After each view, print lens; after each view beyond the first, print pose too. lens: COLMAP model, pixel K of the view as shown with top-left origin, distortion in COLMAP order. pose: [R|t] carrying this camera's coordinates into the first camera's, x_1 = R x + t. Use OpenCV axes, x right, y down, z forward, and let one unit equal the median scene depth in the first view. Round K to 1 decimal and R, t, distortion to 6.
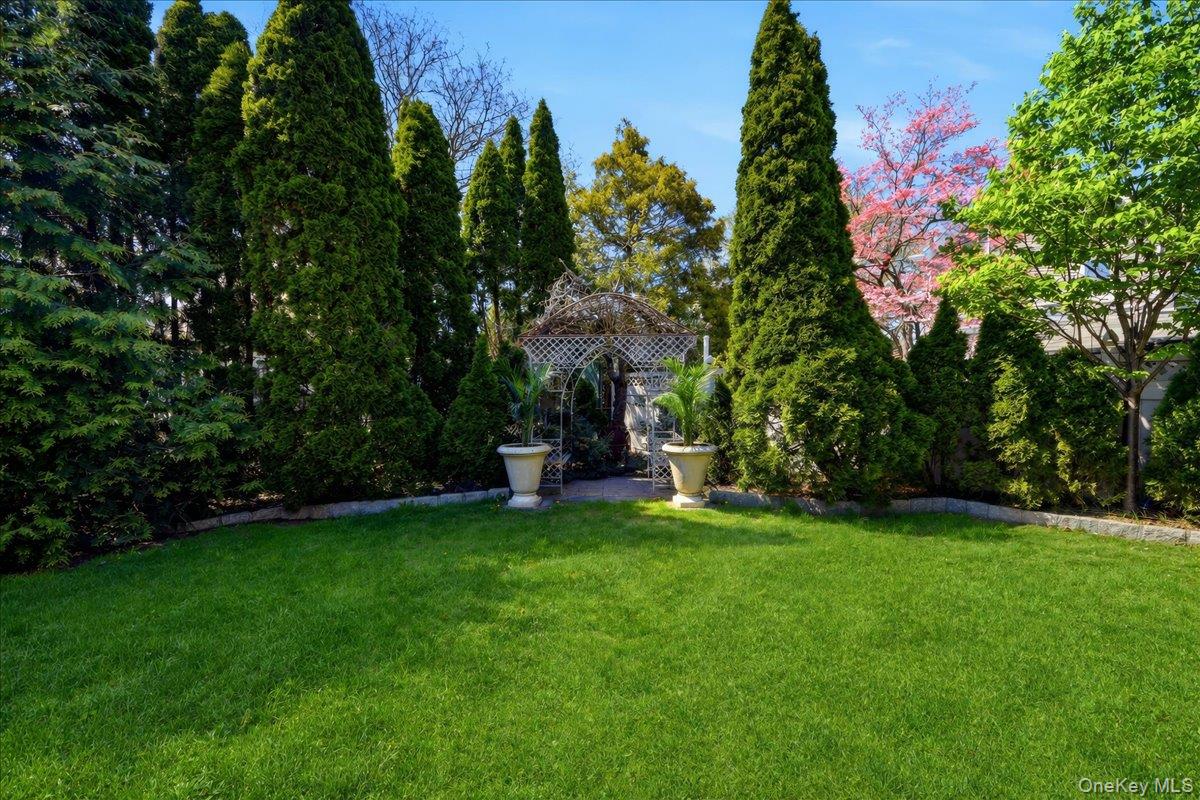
lens RADIAL K [[471.8, 0, 595.4], [0, 471.8, 406.4], [0, 0, 1]] dist [0.000279, -0.000512]
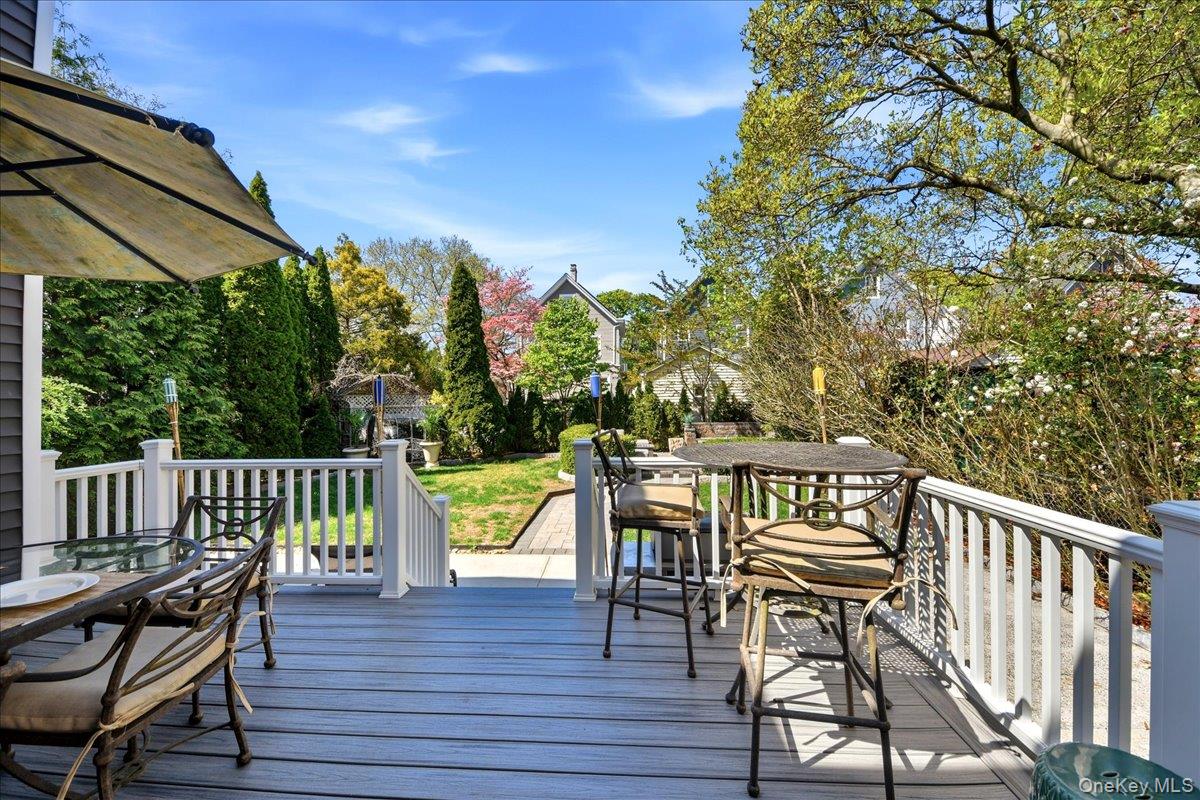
lens RADIAL K [[471.8, 0, 605.7], [0, 471.8, 401.6], [0, 0, 1]] dist [0.000279, -0.000512]
pose [[0.707743, -0.022109, 0.706124, -0.929000], [0.025712, 0.999654, 0.005528, -0.120930], [-0.706002, 0.014244, 0.708067, -1.430480]]
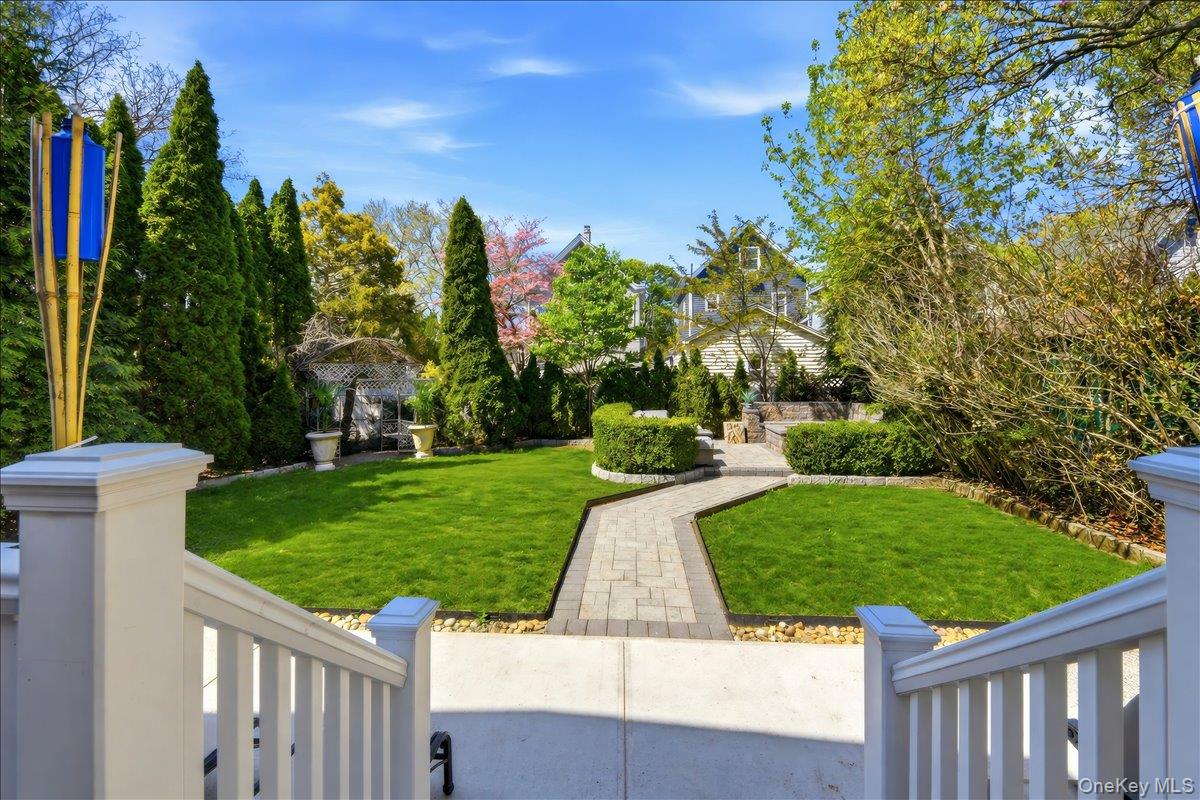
lens RADIAL K [[471.8, 0, 589.1], [0, 471.8, 372.3], [0, 0, 1]] dist [0.000279, -0.000512]
pose [[0.729265, -0.002697, 0.684226, -0.644659], [0.021771, 0.999577, -0.019264, -0.079755], [-0.683885, 0.028944, 0.729016, -0.879752]]
